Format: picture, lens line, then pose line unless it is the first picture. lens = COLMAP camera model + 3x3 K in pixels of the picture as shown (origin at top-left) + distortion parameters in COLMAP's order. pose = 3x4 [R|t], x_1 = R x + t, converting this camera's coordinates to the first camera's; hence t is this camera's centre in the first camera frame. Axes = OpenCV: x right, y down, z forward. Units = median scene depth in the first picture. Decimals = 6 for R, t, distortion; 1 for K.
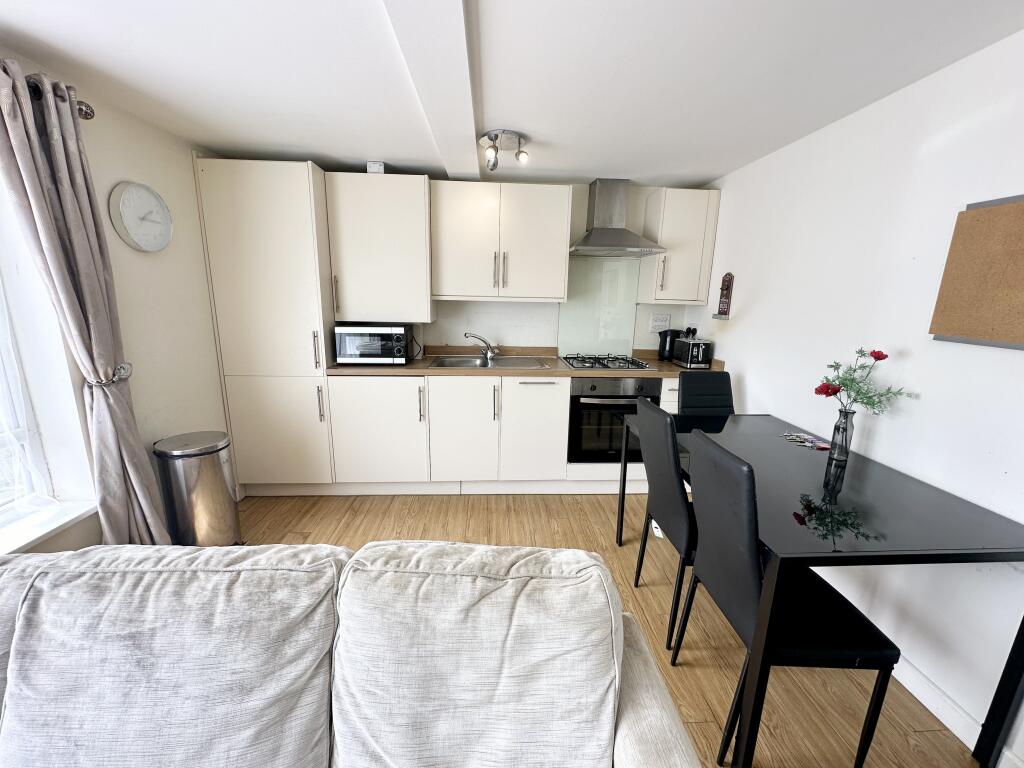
lens RADIAL K [[407.7, 0, 511.1], [0, 407.7, 384.2], [0, 0, 1]] dist [-0.003488, 0.000198]
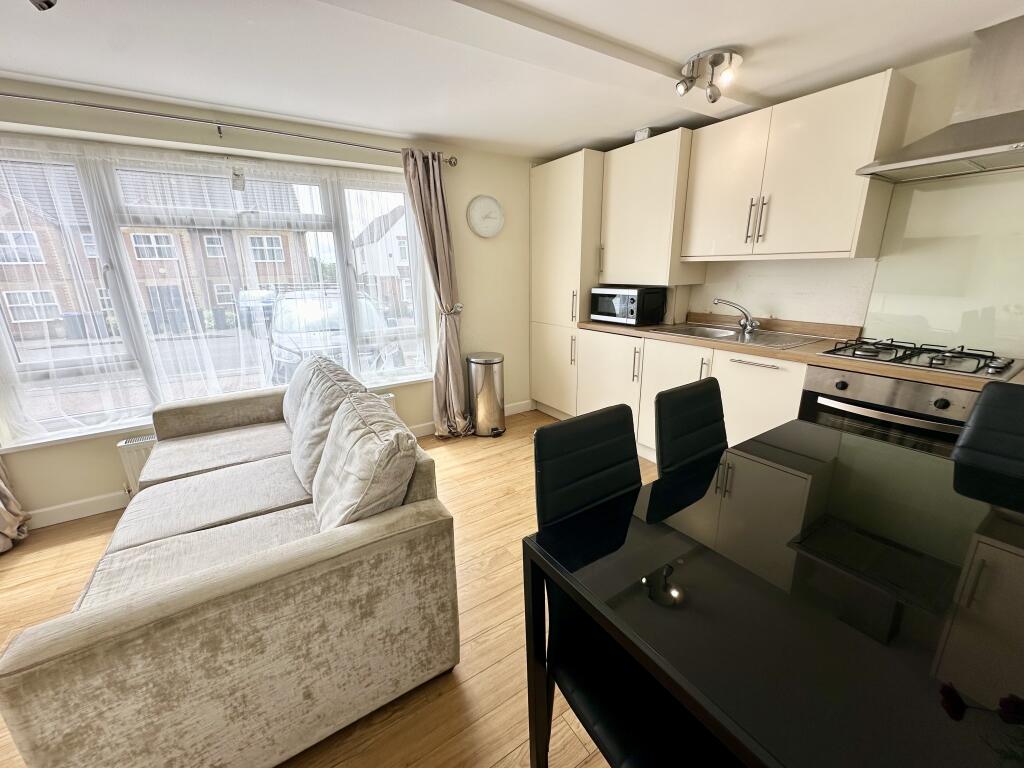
lens RADIAL K [[407.7, 0, 513.4], [0, 407.7, 385.5], [0, 0, 1]] dist [-0.003488, 0.000198]
pose [[0.500319, 0.212021, -0.839481, 0.637899], [-0.160159, 0.975486, 0.150918, -0.007641], [0.850900, 0.058943, 0.522011, 0.253016]]
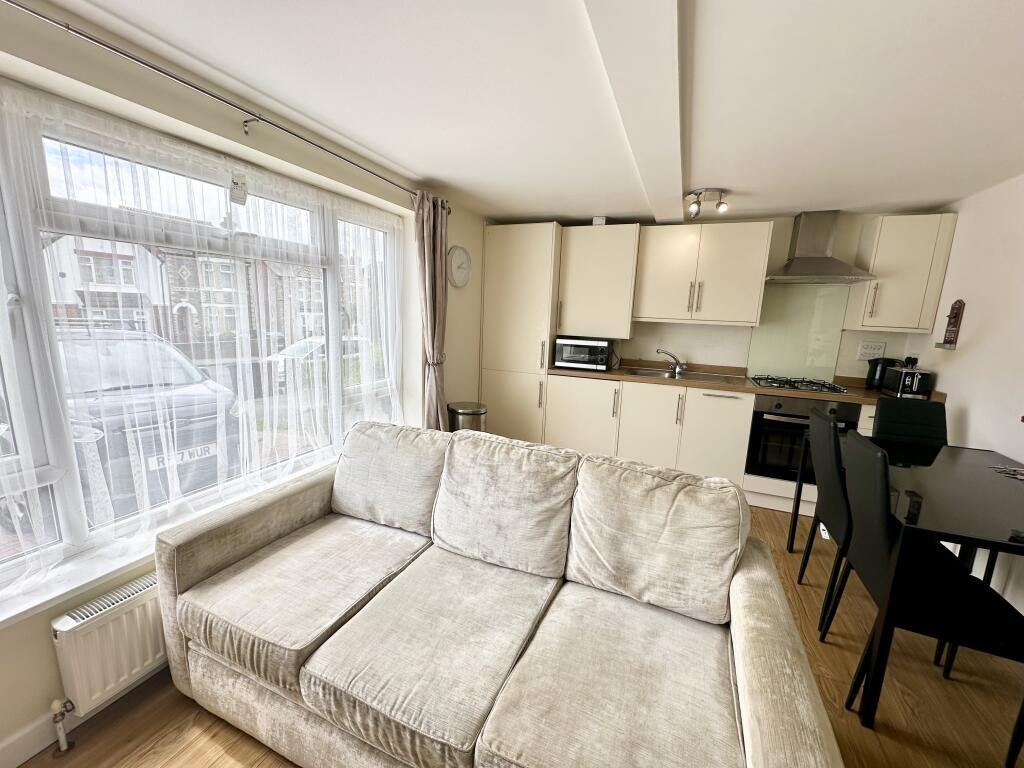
lens RADIAL K [[407.7, 0, 511.9], [0, 407.7, 383.7], [0, 0, 1]] dist [-0.003488, 0.000198]
pose [[0.900168, 0.089765, -0.426192, 0.028311], [-0.112318, 0.993277, -0.028024, 0.077037], [0.420811, 0.073095, 0.904199, -0.341097]]
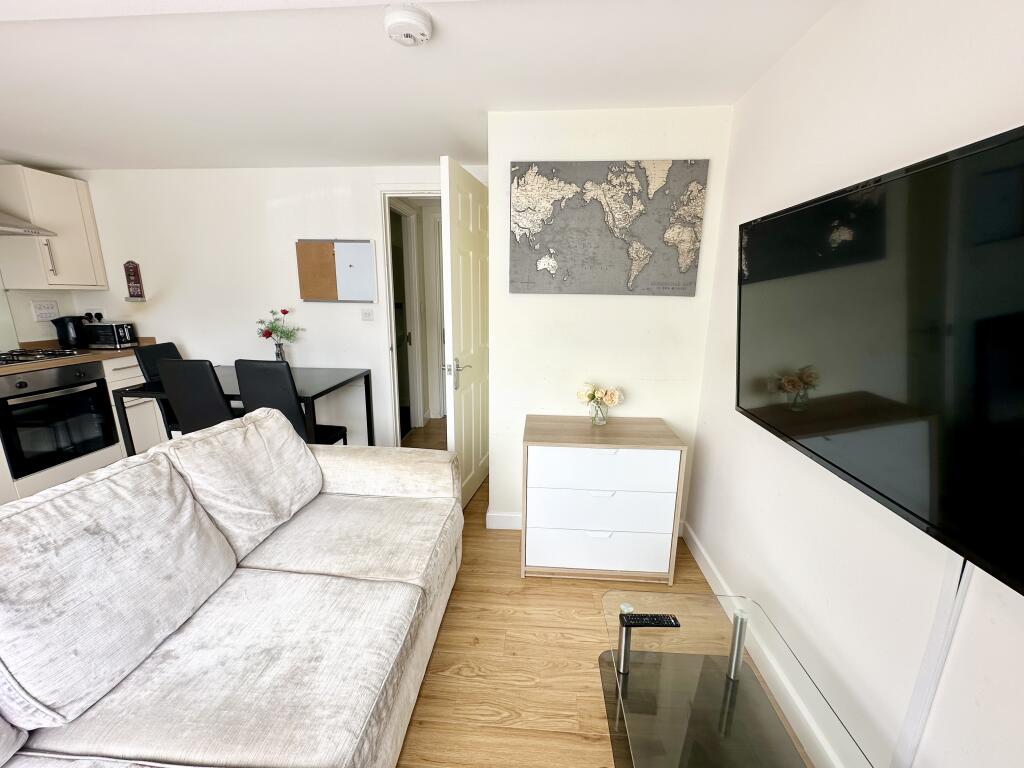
lens RADIAL K [[407.7, 0, 513.5], [0, 407.7, 383.0], [0, 0, 1]] dist [-0.003488, 0.000198]
pose [[0.124569, -0.234987, 0.963983, -0.666530], [0.208388, 0.956078, 0.206131, 0.059194], [-0.970081, 0.175205, 0.168066, -0.238317]]
